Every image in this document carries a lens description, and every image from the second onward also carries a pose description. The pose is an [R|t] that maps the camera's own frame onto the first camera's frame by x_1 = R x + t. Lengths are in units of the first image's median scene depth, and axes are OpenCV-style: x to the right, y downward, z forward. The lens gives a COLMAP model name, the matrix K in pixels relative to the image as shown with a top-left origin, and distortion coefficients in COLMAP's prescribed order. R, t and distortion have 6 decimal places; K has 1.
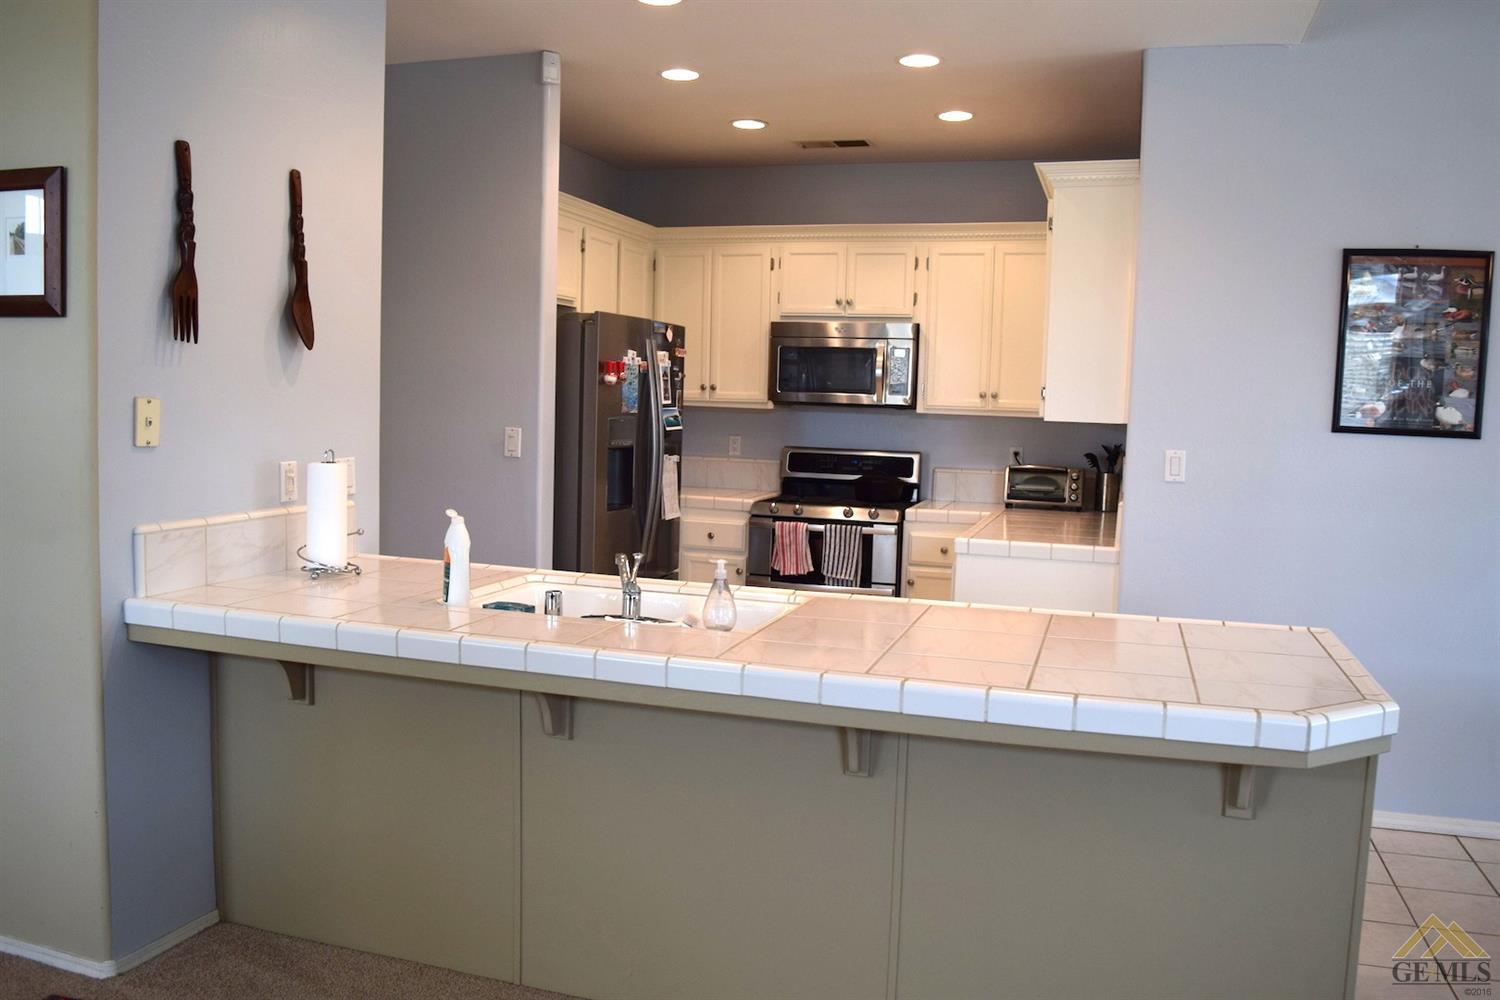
lens RADIAL K [[1181.5, 0, 757.5], [0, 1181.5, 497.4], [0, 0, 1]] dist [-0.085919, 0.001680]
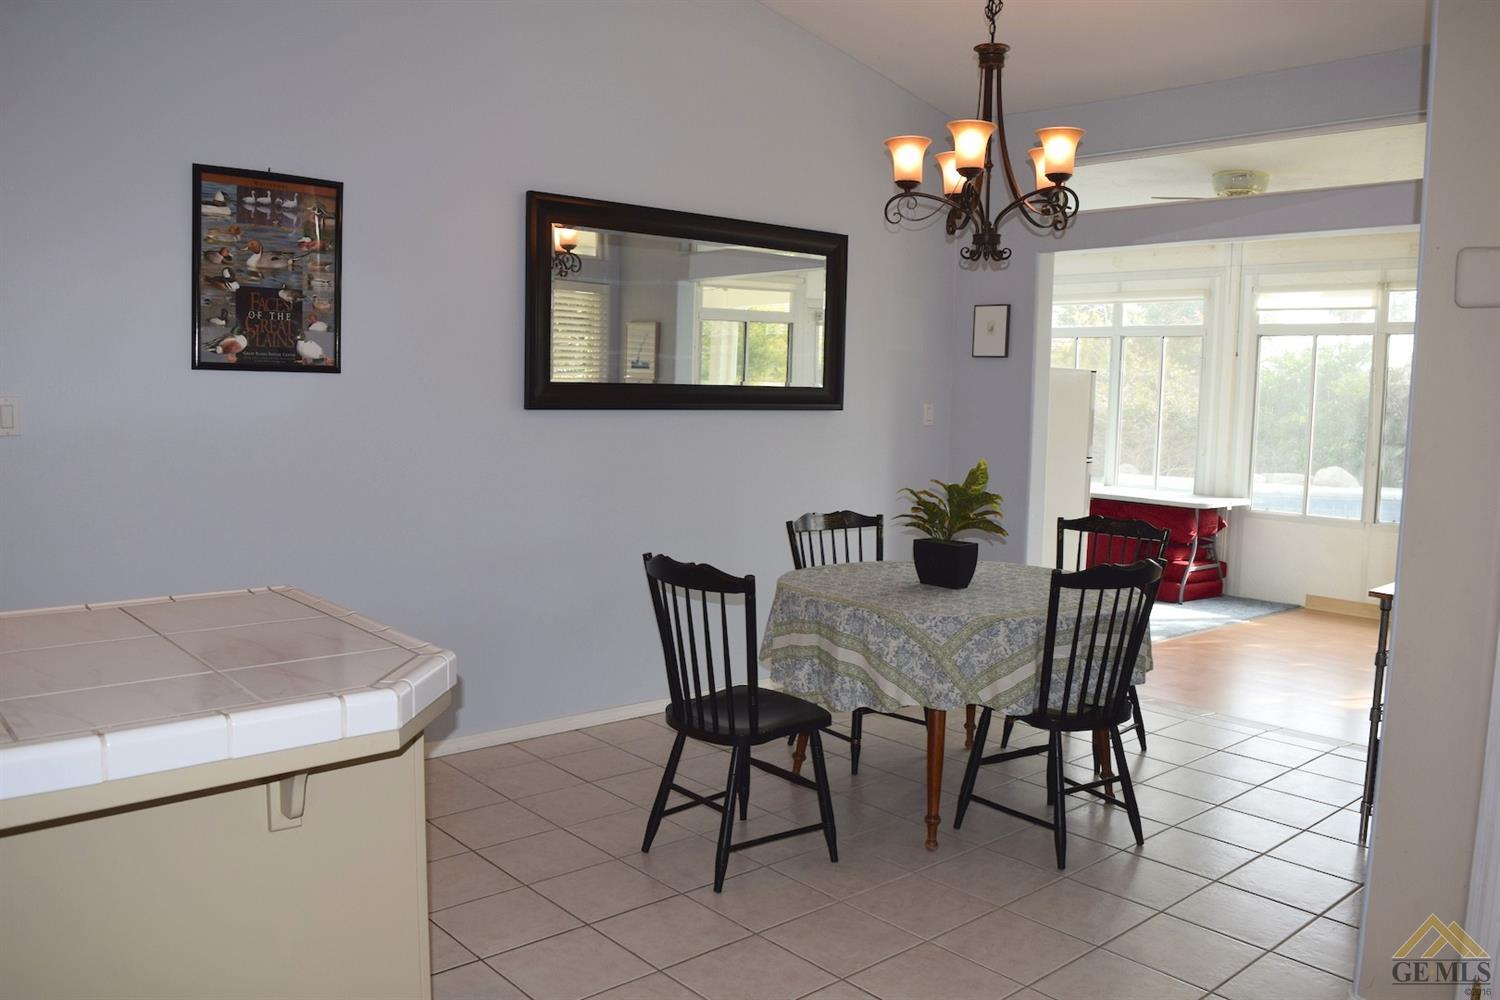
lens RADIAL K [[1181.5, 0, 757.5], [0, 1181.5, 497.4], [0, 0, 1]] dist [-0.085919, 0.001680]
pose [[0.514150, -0.097086, 0.852188, -0.050878], [0.063877, 0.995148, 0.074834, 0.003033], [-0.855318, 0.015959, 0.517857, 0.168917]]
